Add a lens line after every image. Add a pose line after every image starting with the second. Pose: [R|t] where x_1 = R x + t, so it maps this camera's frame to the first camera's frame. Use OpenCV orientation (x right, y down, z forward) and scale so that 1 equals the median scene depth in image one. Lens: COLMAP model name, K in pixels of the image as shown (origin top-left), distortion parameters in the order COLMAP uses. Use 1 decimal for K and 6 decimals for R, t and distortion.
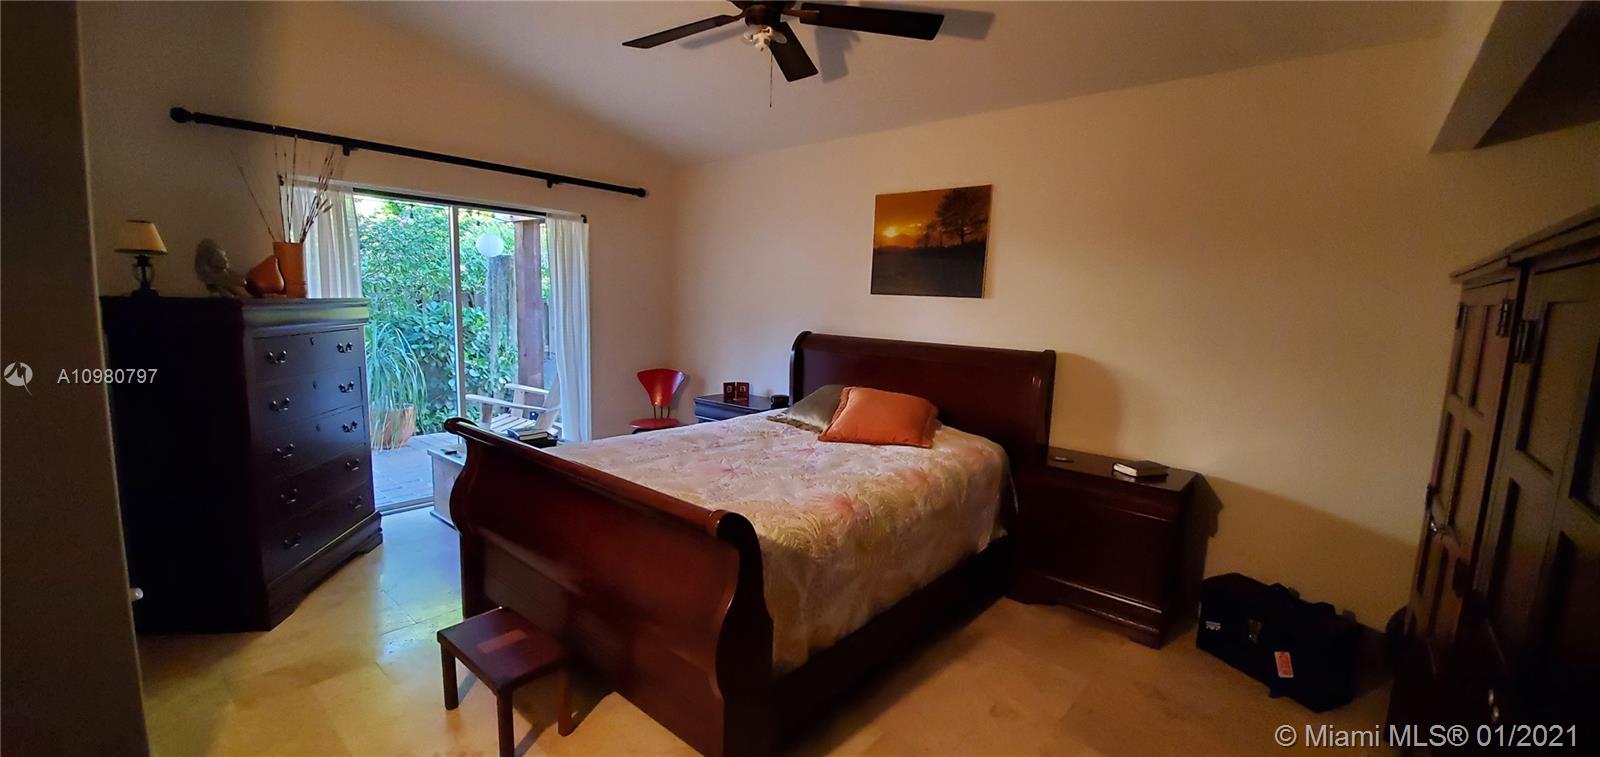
lens RADIAL K [[625.7, 0, 809.0], [0, 625.7, 382.8], [0, 0, 1]] dist [0.003503, -0.012220]
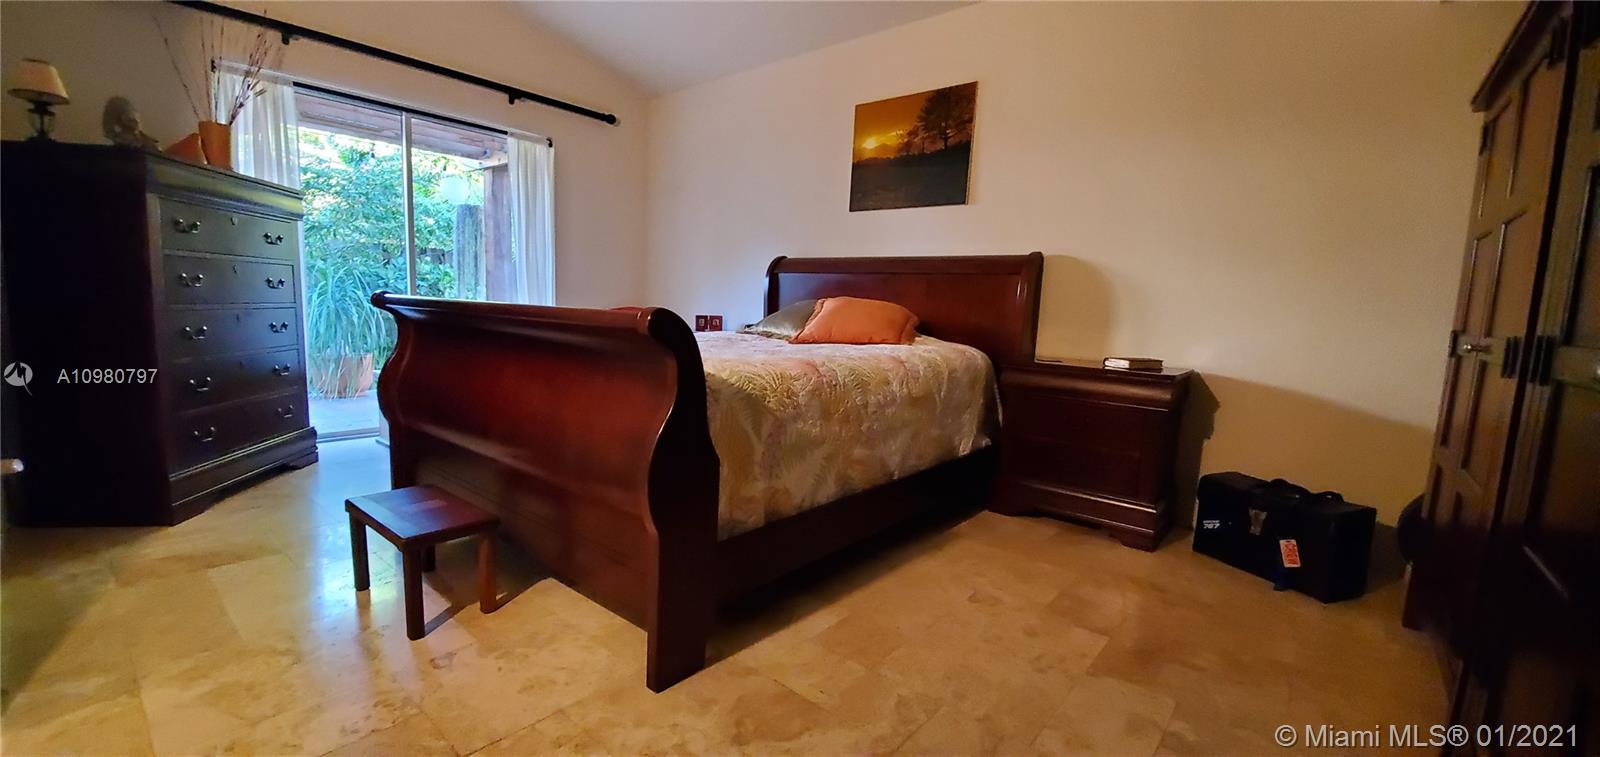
lens RADIAL K [[625.7, 0, 809.0], [0, 625.7, 382.8], [0, 0, 1]] dist [0.003503, -0.012220]
pose [[0.999794, 0.007459, 0.018857, 0.024882], [-0.007354, 0.999957, -0.005624, 0.141266], [-0.018898, 0.005485, 0.999806, 0.064509]]
